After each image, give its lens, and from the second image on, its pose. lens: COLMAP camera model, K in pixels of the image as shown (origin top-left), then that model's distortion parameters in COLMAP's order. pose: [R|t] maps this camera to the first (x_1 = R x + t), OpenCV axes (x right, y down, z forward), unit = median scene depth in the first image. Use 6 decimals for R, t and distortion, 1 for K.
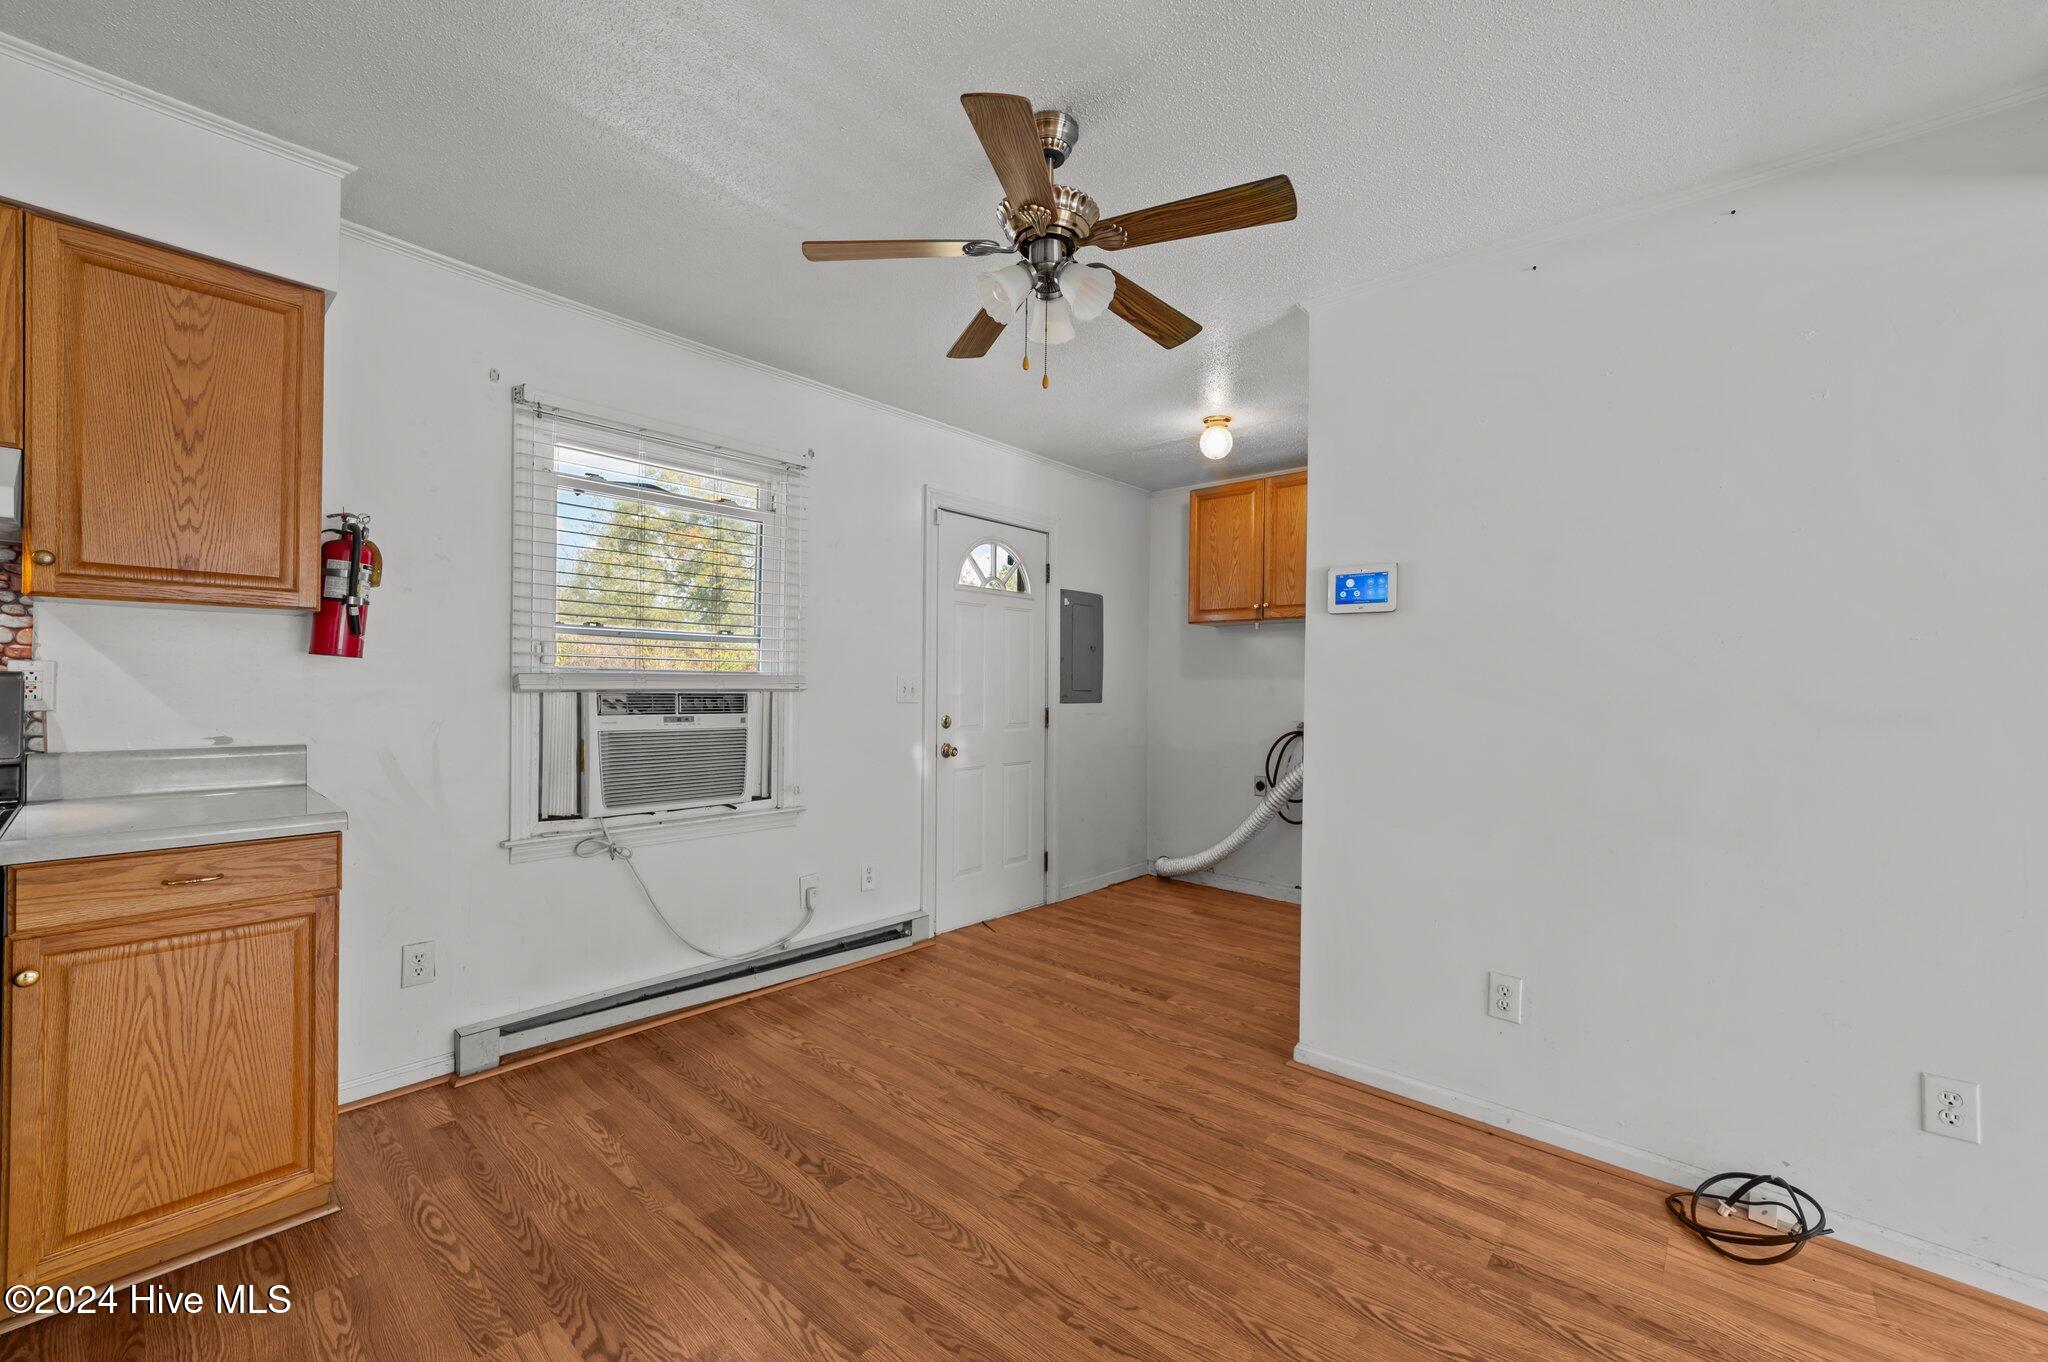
lens RADIAL K [[818.9, 0, 1025.7], [0, 818.9, 685.0], [0, 0, 1]] dist [-0.007713, -0.000064]
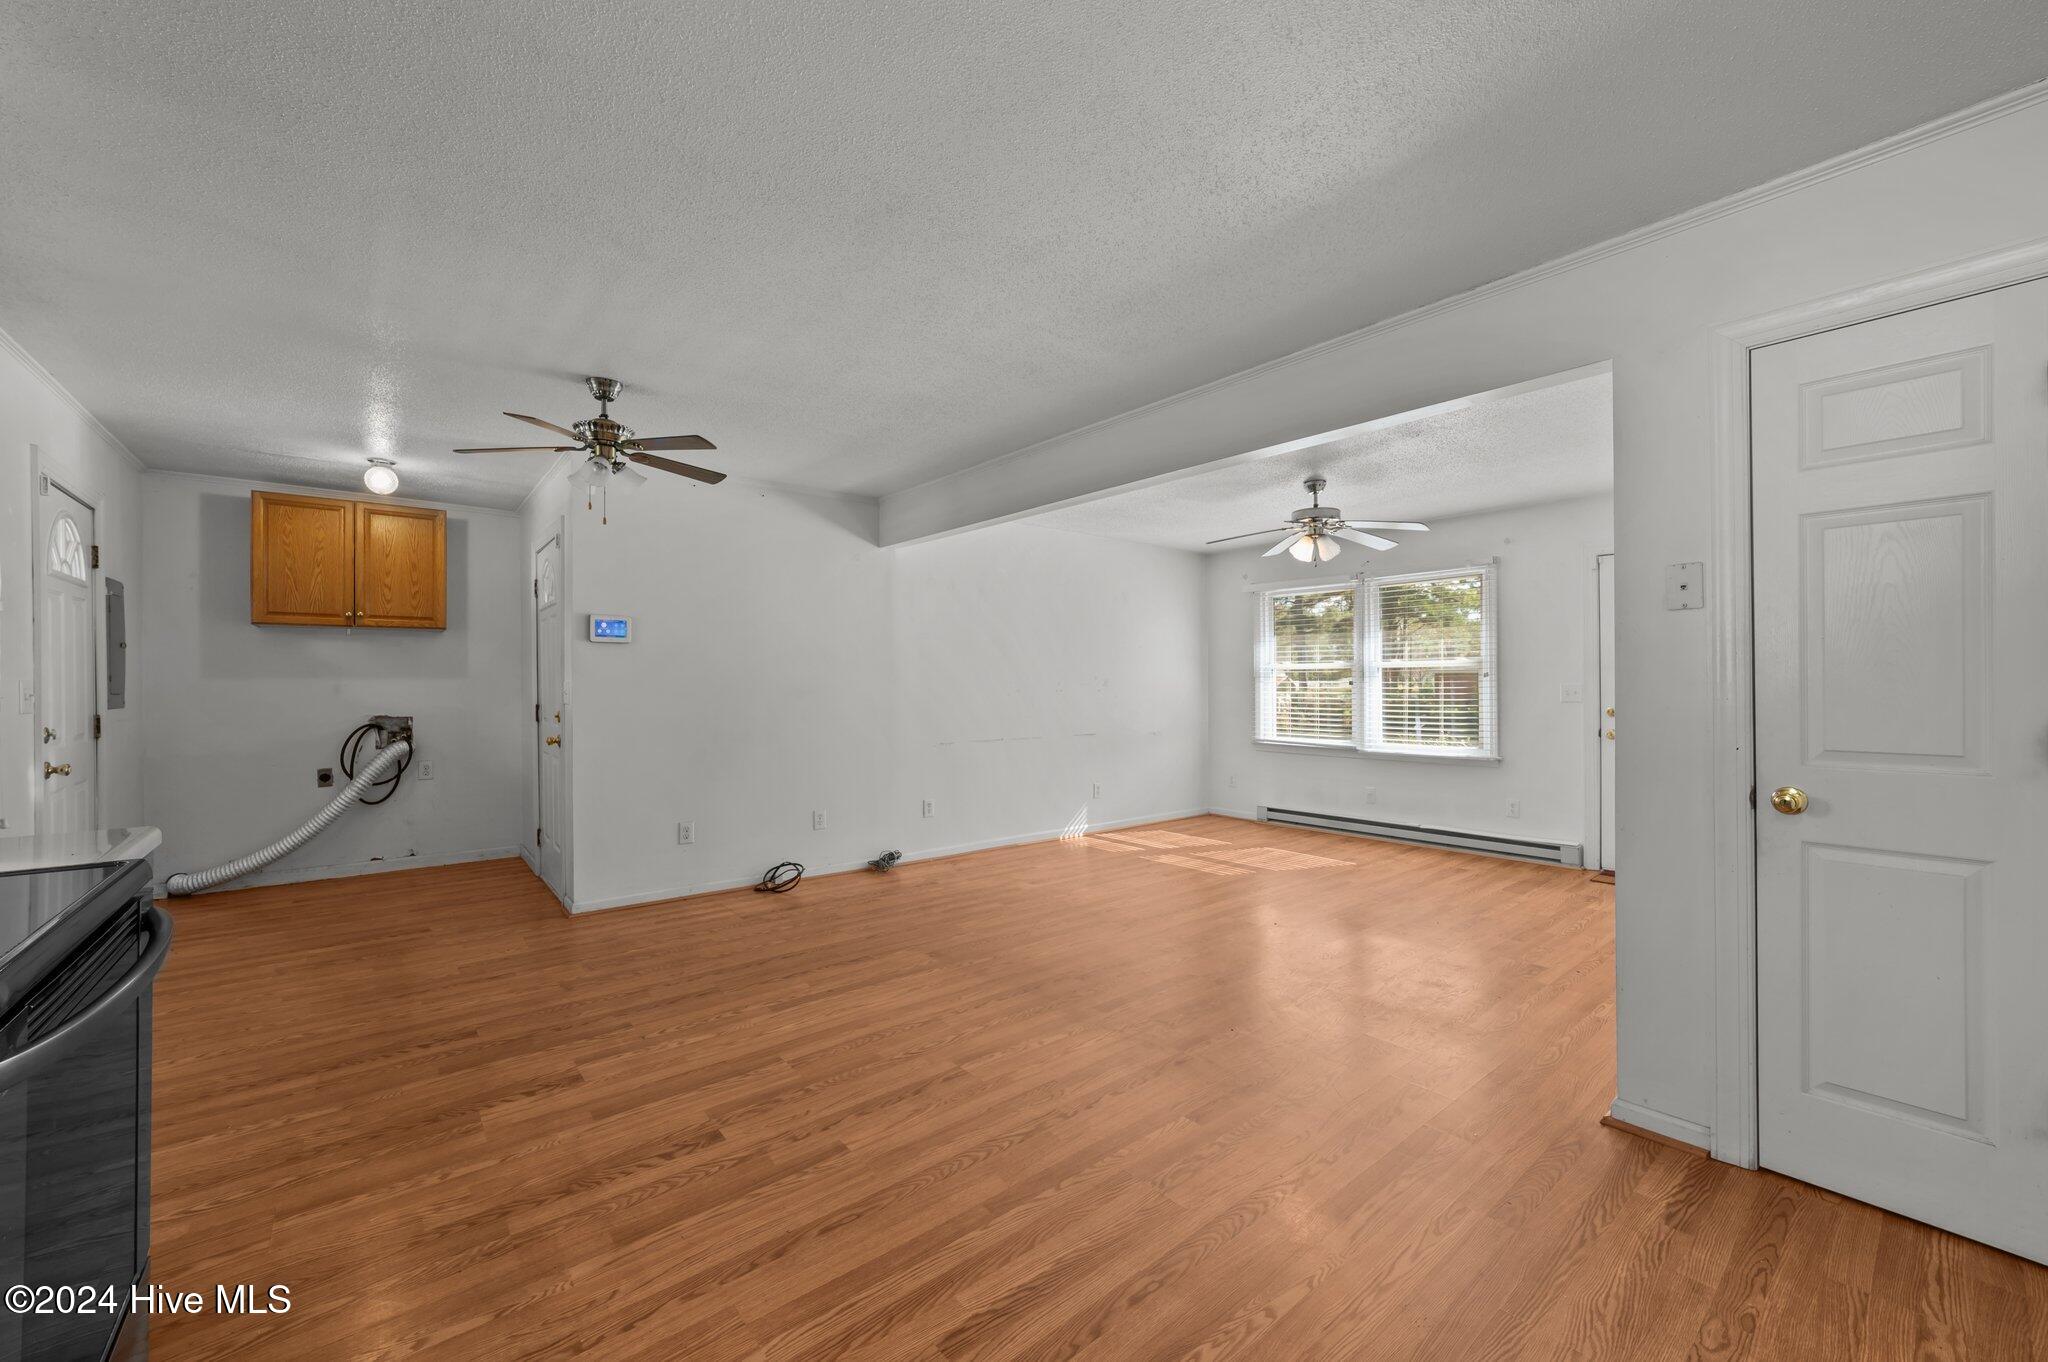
lens RADIAL K [[796.7, 0, 1031.6], [0, 796.7, 680.9], [0, 0, 1]] dist [-0.037347, 0.012811]
pose [[0.143979, -0.015590, 0.989458, -0.722288], [0.006622, 0.999869, 0.014790, -0.015318], [-0.989559, 0.004422, 0.144063, -0.091388]]
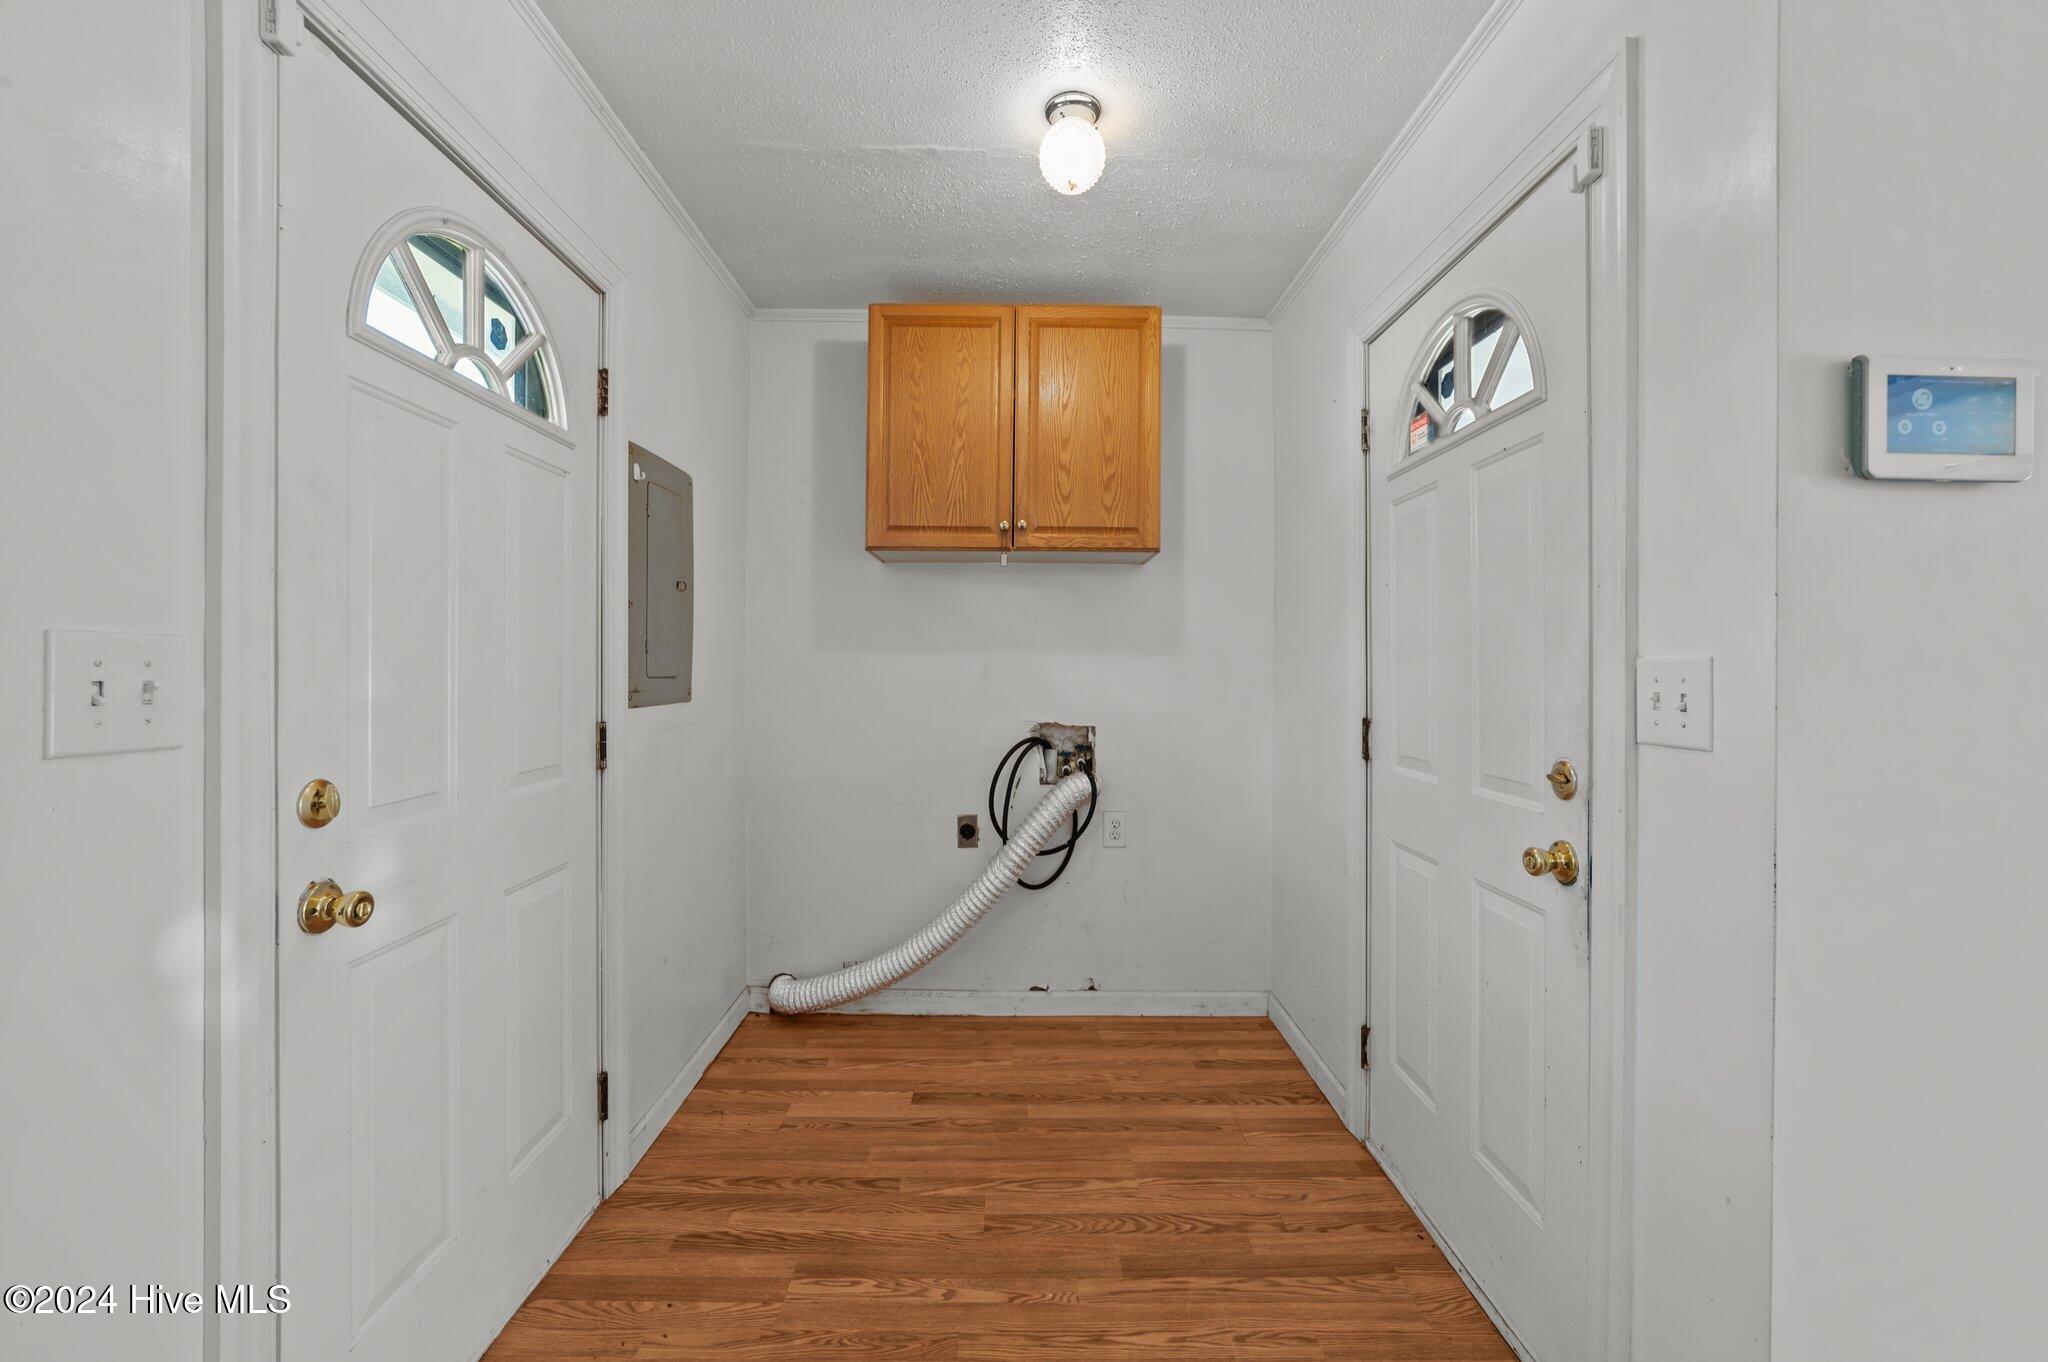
lens RADIAL K [[821.1, 0, 1022.1], [0, 821.1, 663.4], [0, 0, 1]] dist [-0.002696, 0.000077]
pose [[0.741084, -0.007526, 0.671370, -0.106930], [0.003648, 0.999968, 0.007182, -0.003877], [-0.671402, -0.002873, 0.741088, 0.634735]]
